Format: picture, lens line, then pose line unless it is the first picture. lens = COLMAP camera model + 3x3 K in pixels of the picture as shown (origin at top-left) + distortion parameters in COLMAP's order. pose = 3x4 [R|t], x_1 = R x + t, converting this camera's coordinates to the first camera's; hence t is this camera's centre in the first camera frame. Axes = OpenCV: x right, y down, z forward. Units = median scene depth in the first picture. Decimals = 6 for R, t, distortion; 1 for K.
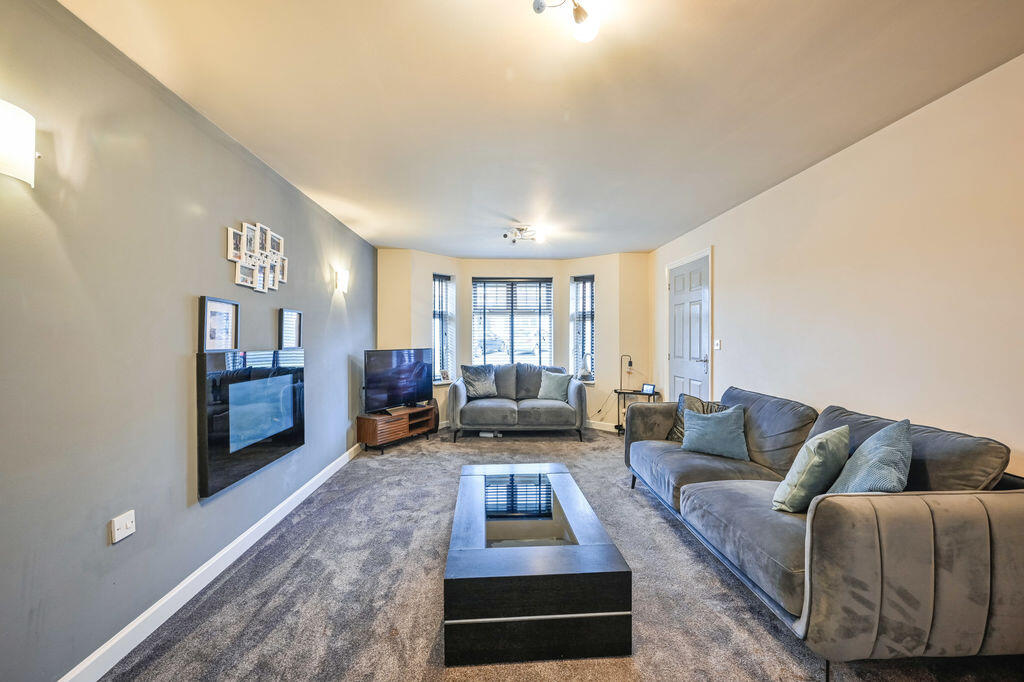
lens RADIAL K [[414.1, 0, 512.3], [0, 414.1, 341.9], [0, 0, 1]] dist [0.001903, 0.000436]
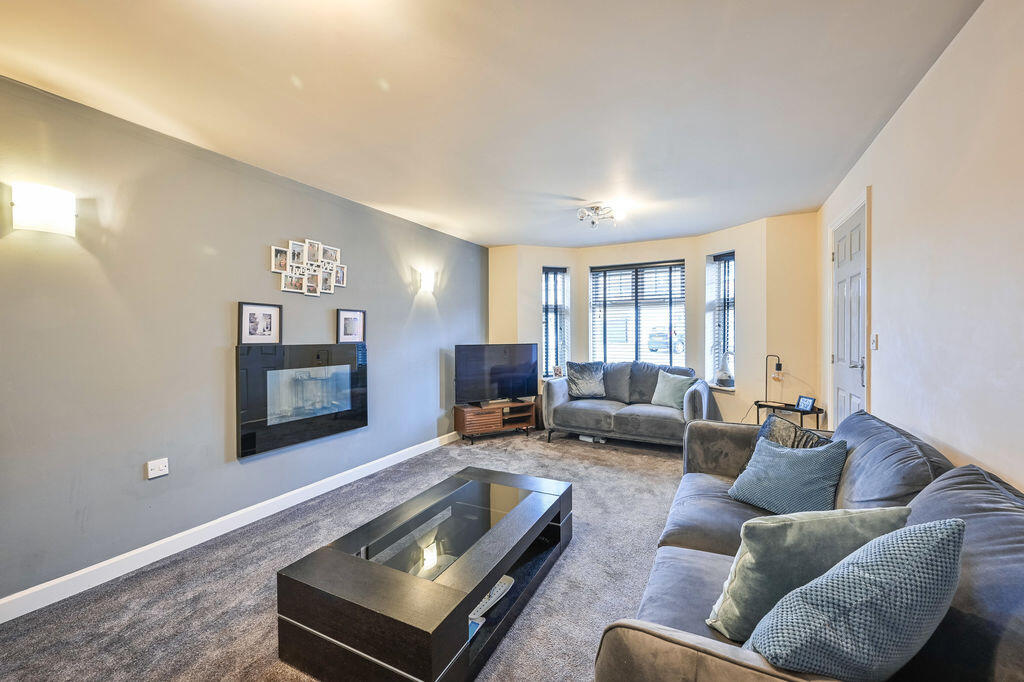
lens RADIAL K [[414.1, 0, 507.3], [0, 414.1, 336.7], [0, 0, 1]] dist [0.001903, 0.000436]
pose [[0.856739, 0.001047, -0.515749, 0.296450], [-0.000622, 0.999999, 0.000996, -0.001291], [0.515750, -0.000532, 0.856739, 0.149461]]
